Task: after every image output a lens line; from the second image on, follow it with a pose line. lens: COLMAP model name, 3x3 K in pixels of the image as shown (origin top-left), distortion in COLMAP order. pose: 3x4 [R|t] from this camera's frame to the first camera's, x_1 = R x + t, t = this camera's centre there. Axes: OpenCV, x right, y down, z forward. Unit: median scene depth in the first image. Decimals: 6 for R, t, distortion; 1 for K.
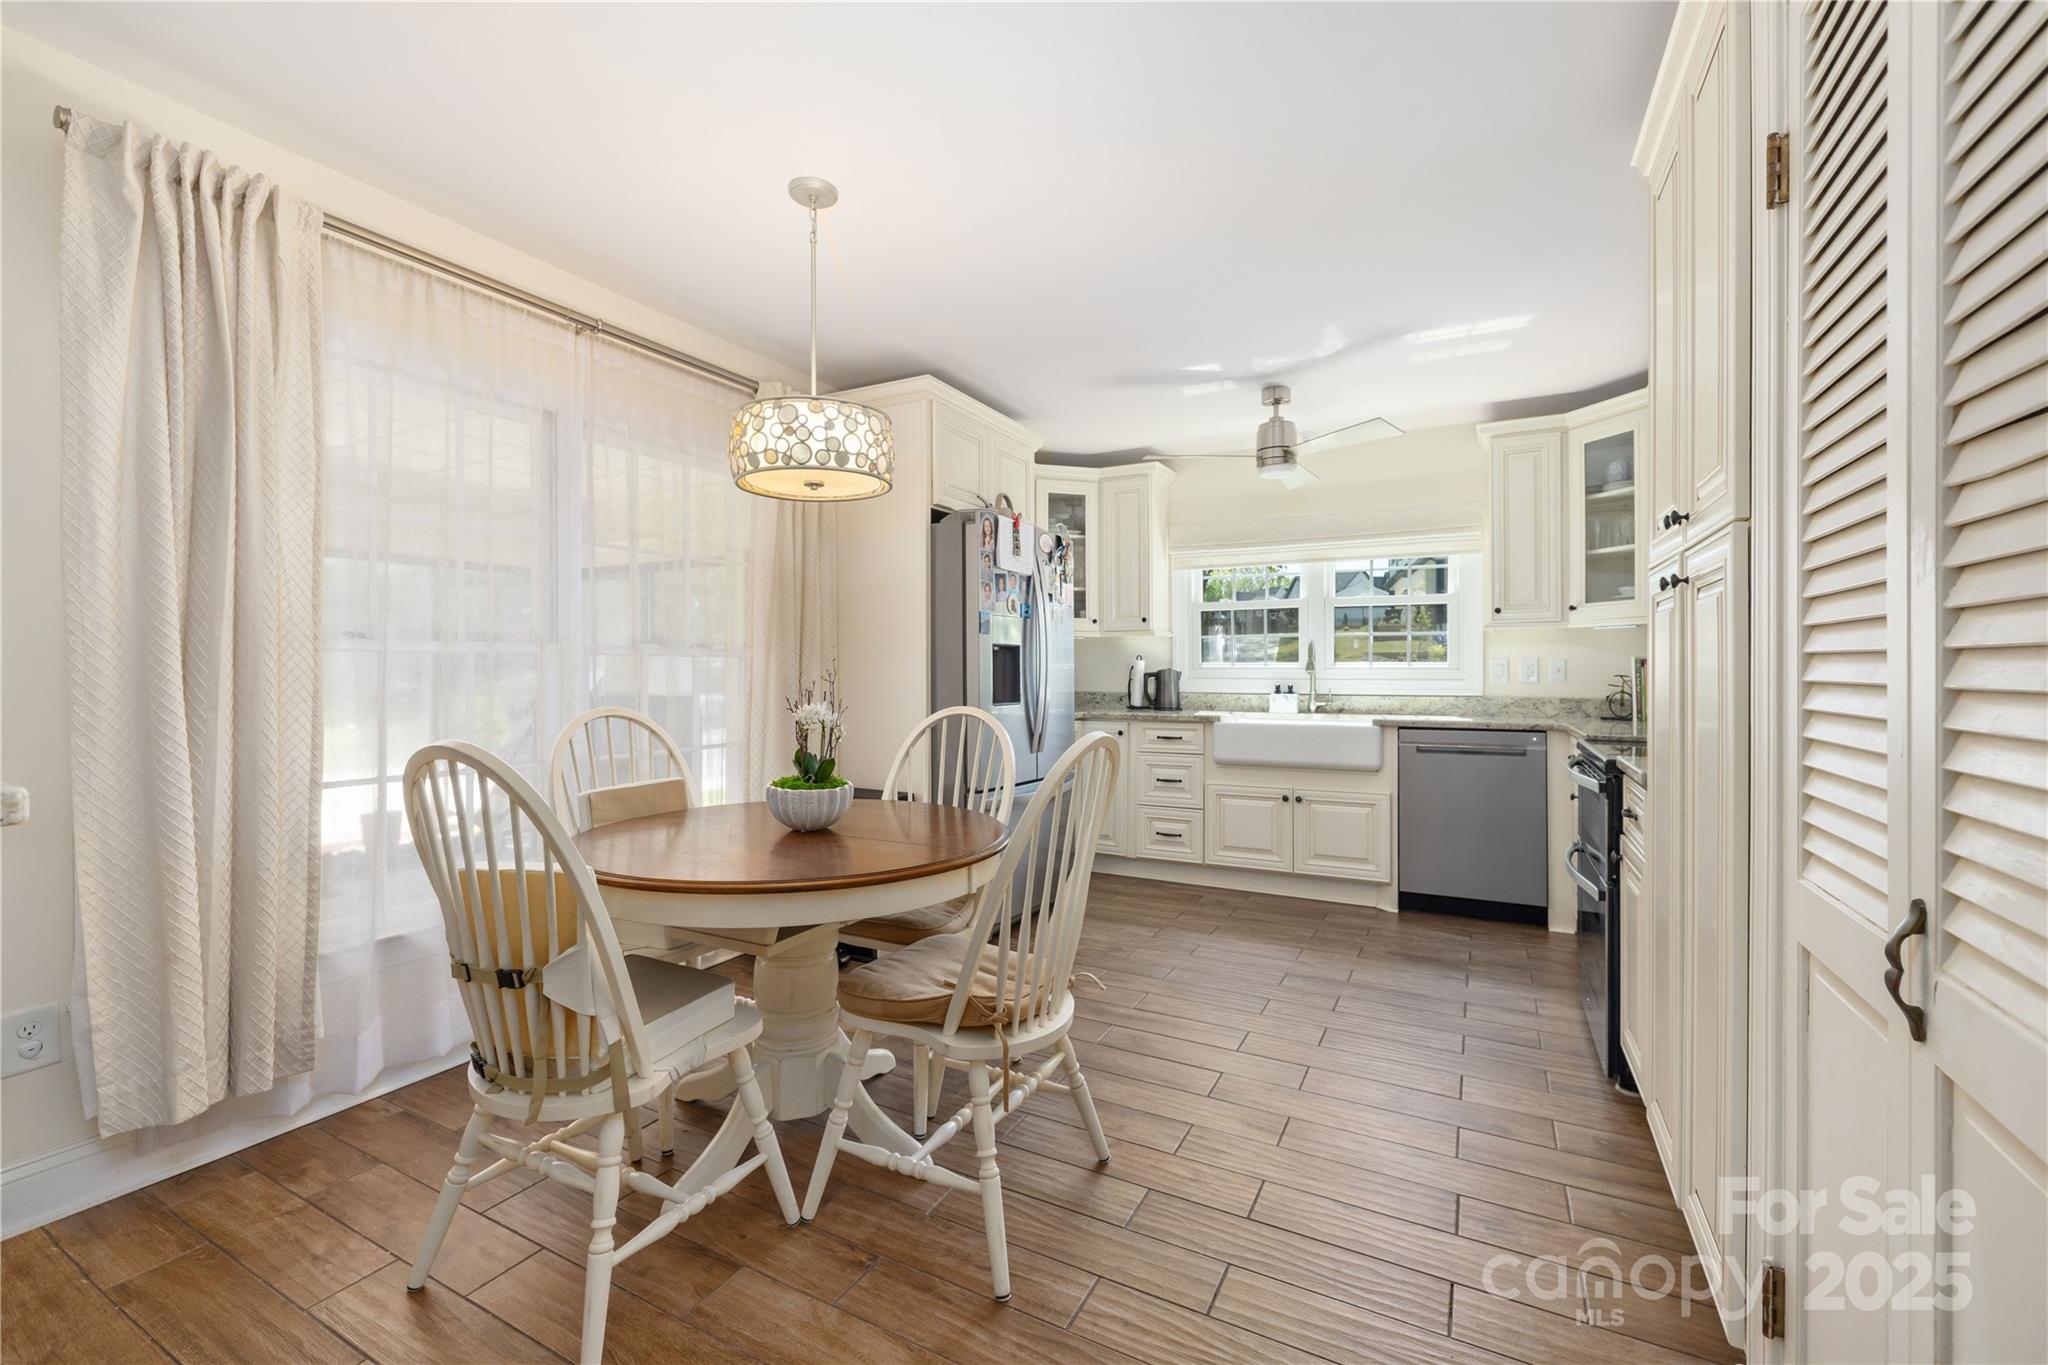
lens RADIAL K [[865.0, 0, 1022.7], [0, 865.0, 666.8], [0, 0, 1]] dist [0.003642, -0.000508]
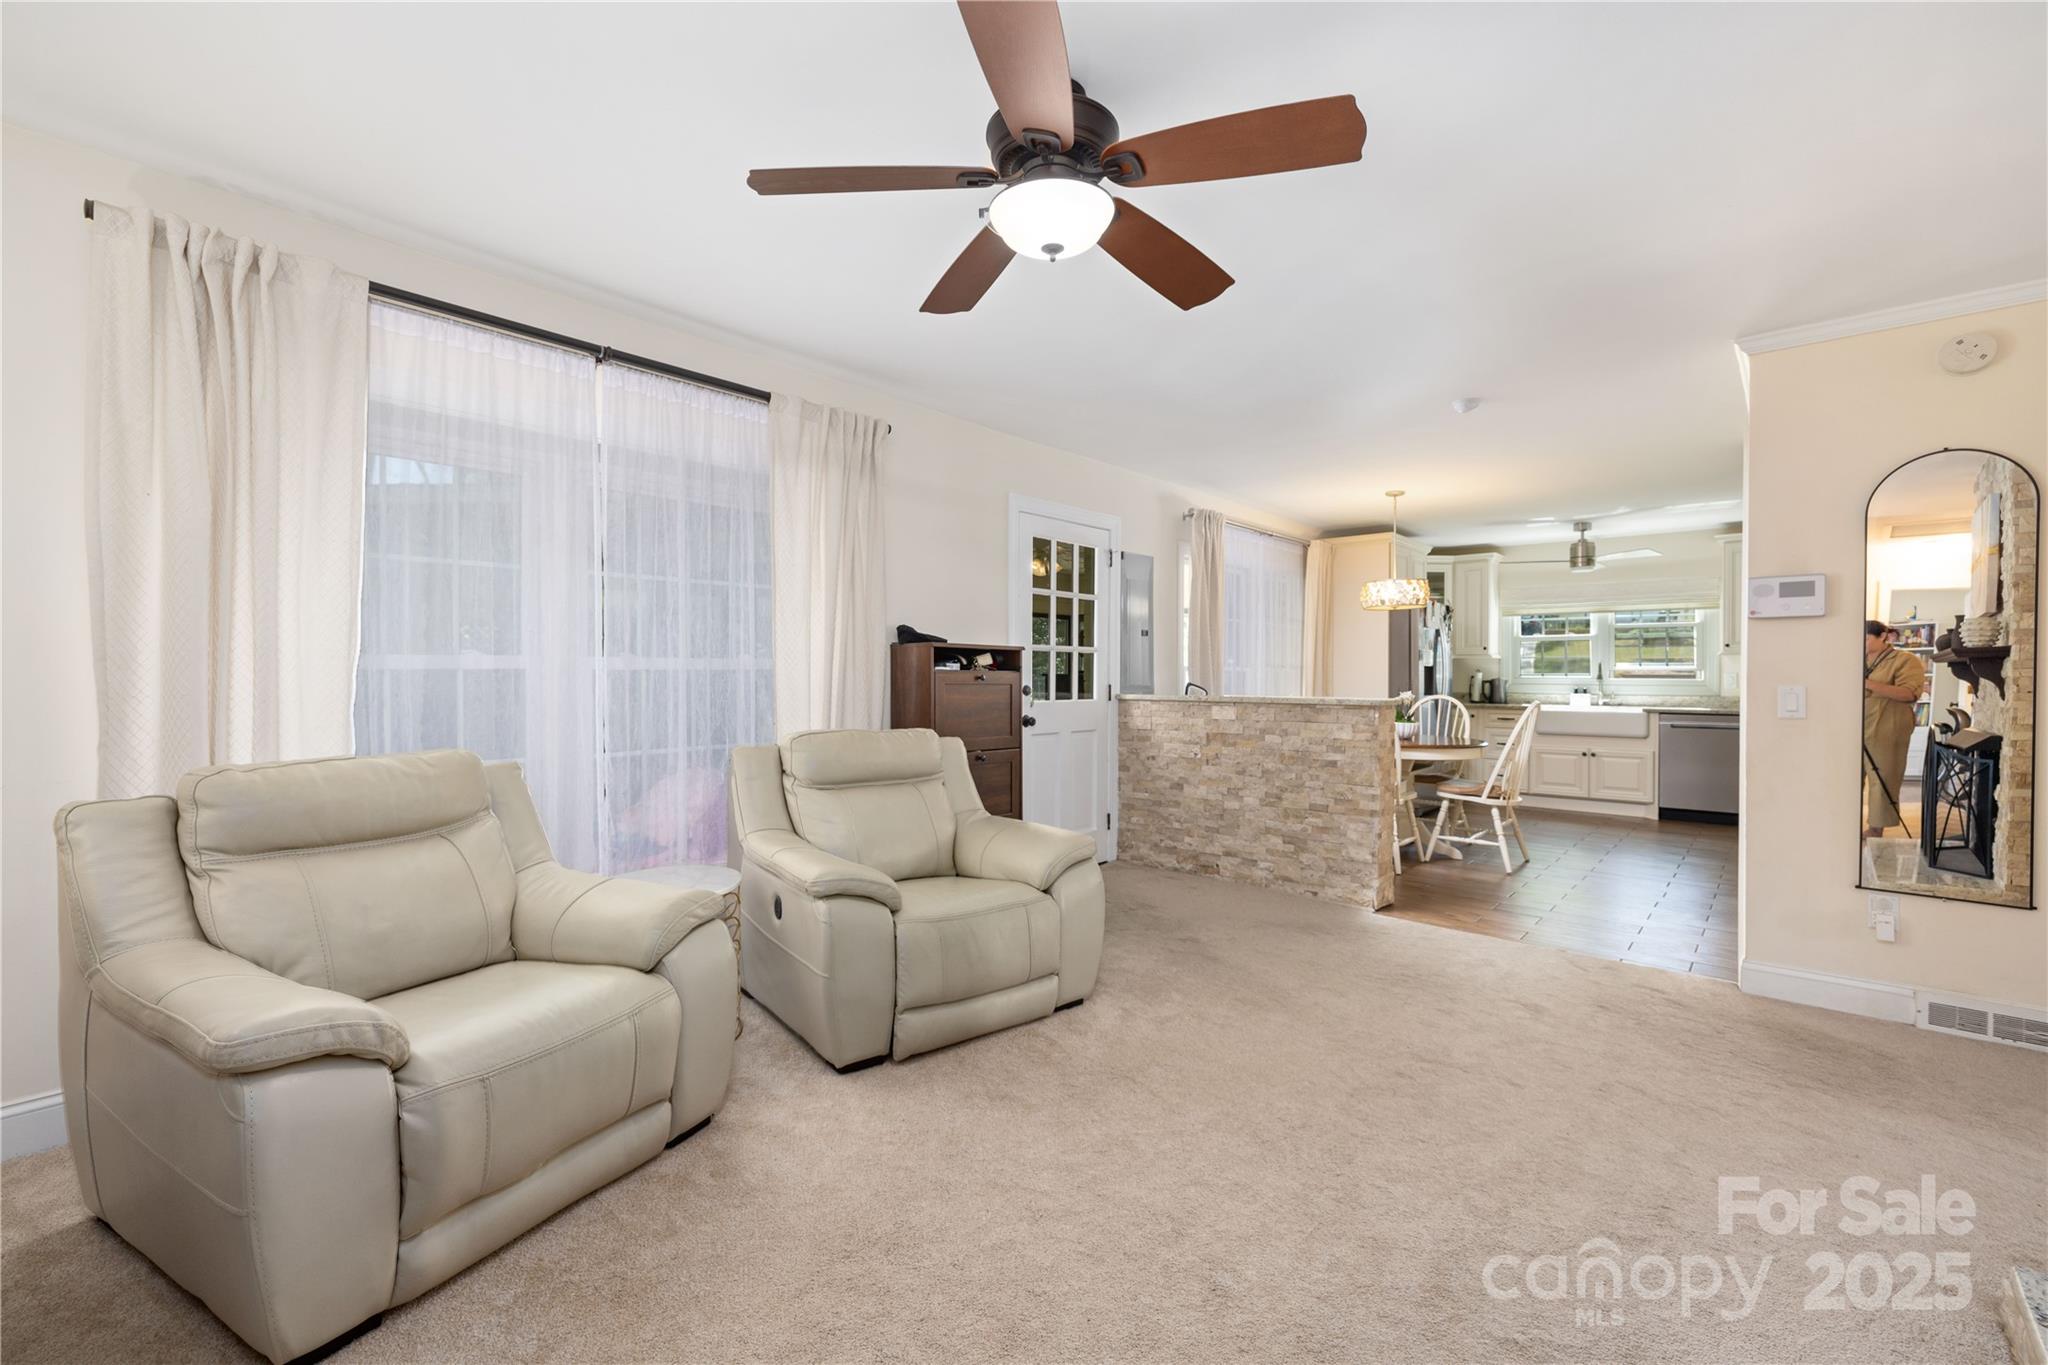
lens RADIAL K [[865.0, 0, 1022.4], [0, 865.0, 677.3], [0, 0, 1]] dist [0.003642, -0.000508]
pose [[0.972530, 0.004853, -0.232726, -0.379395], [-0.003388, 0.999972, 0.006693, -0.007910], [0.232752, -0.005720, 0.972519, -0.925181]]
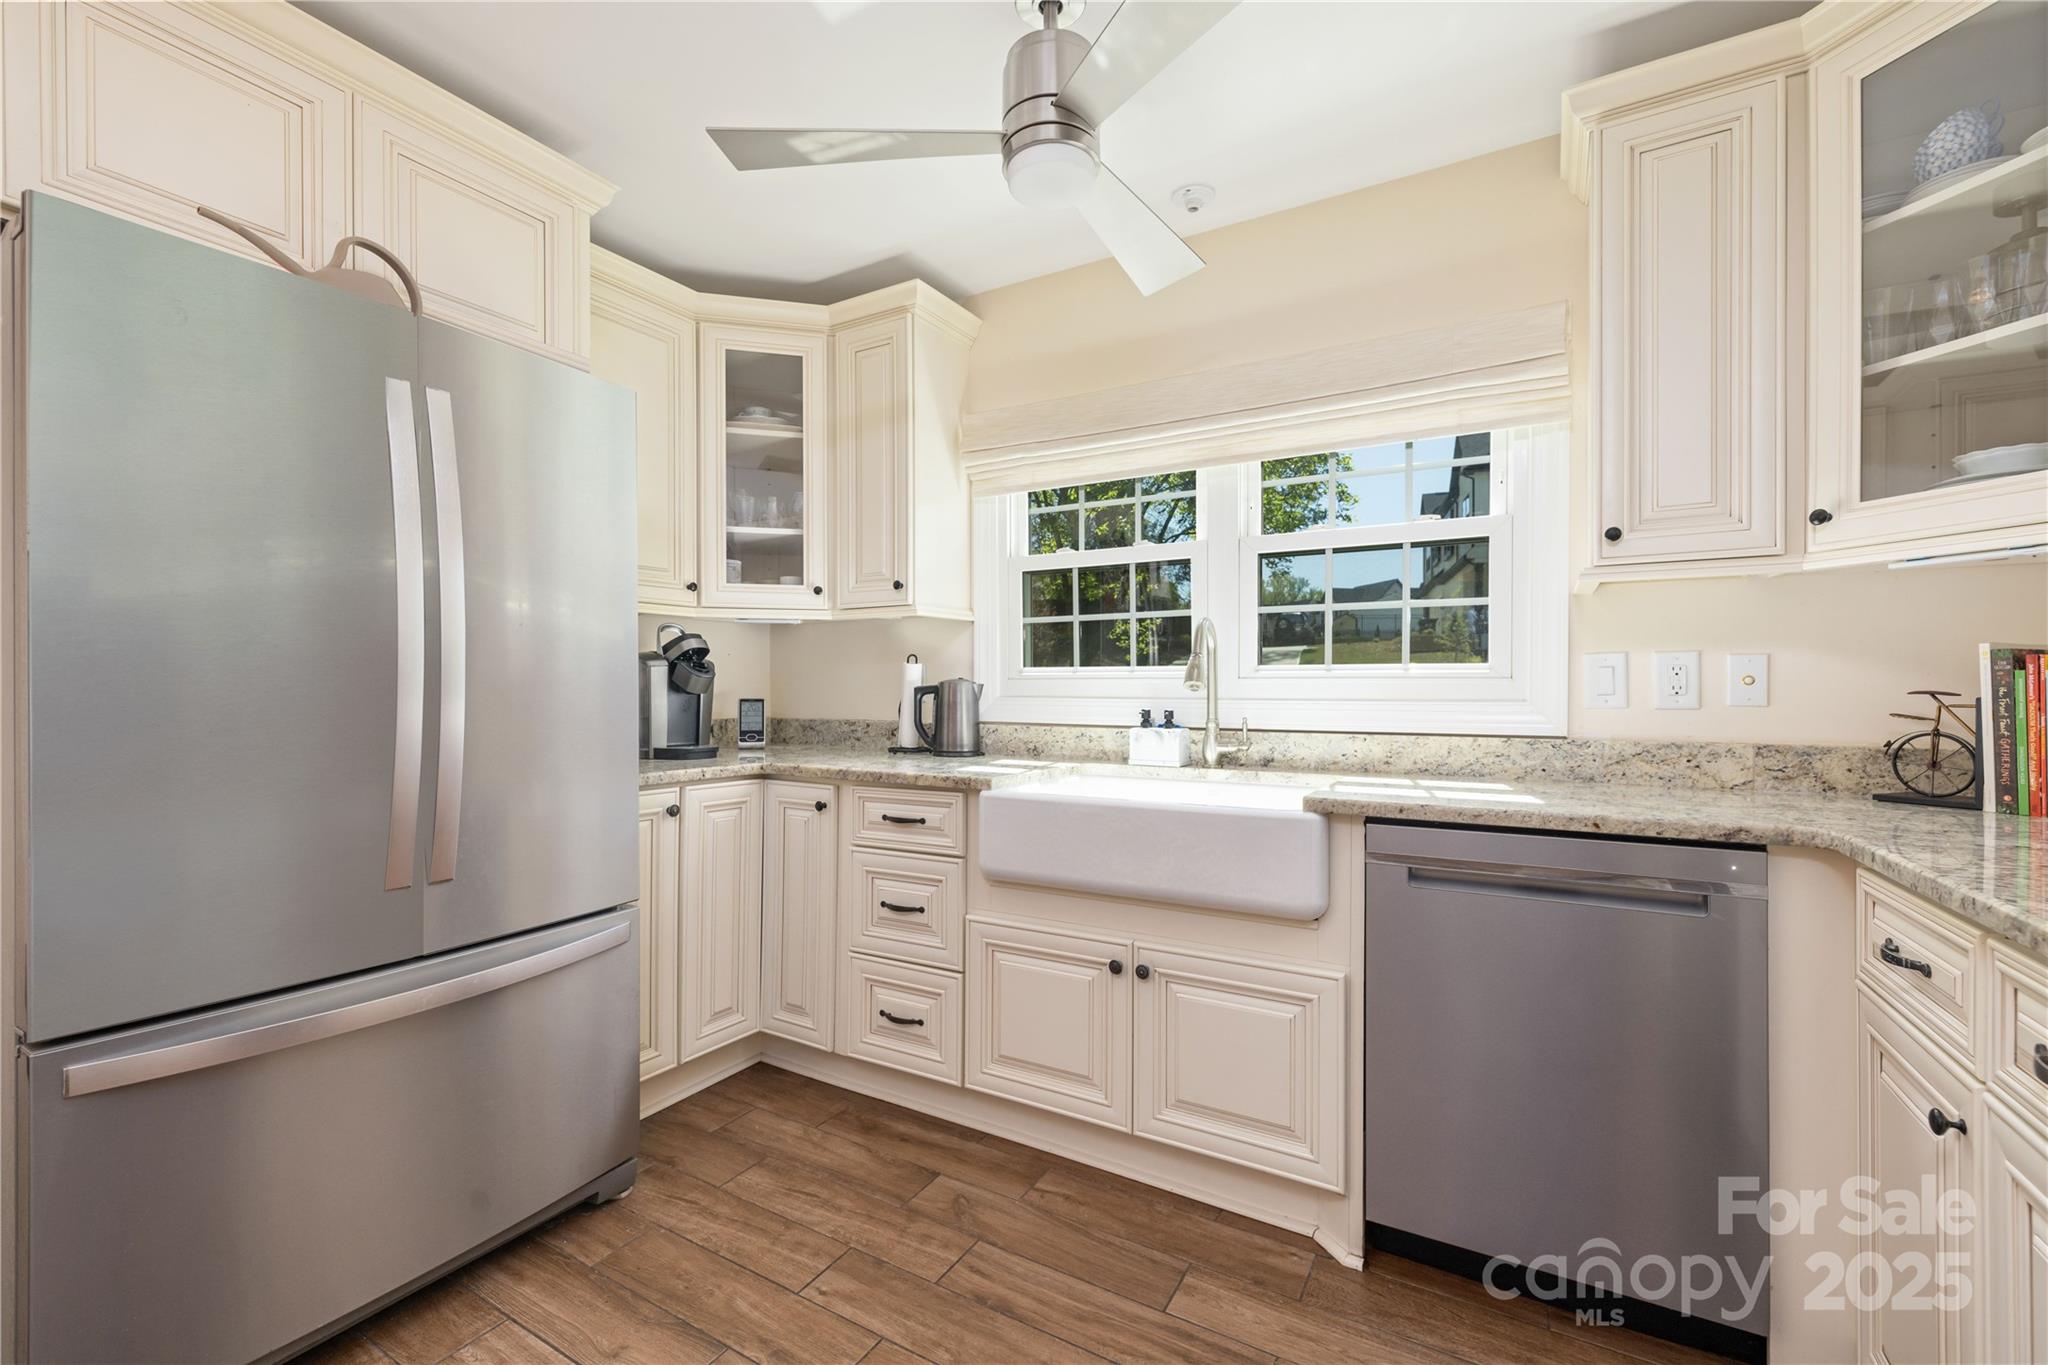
lens RADIAL K [[865.0, 0, 1020.9], [0, 865.0, 690.2], [0, 0, 1]] dist [0.003642, -0.000508]
pose [[0.999256, 0.000632, -0.038575, 0.268780], [-0.000307, 0.999964, 0.008431, 0.005577], [0.038579, -0.008413, 0.999220, 0.547739]]
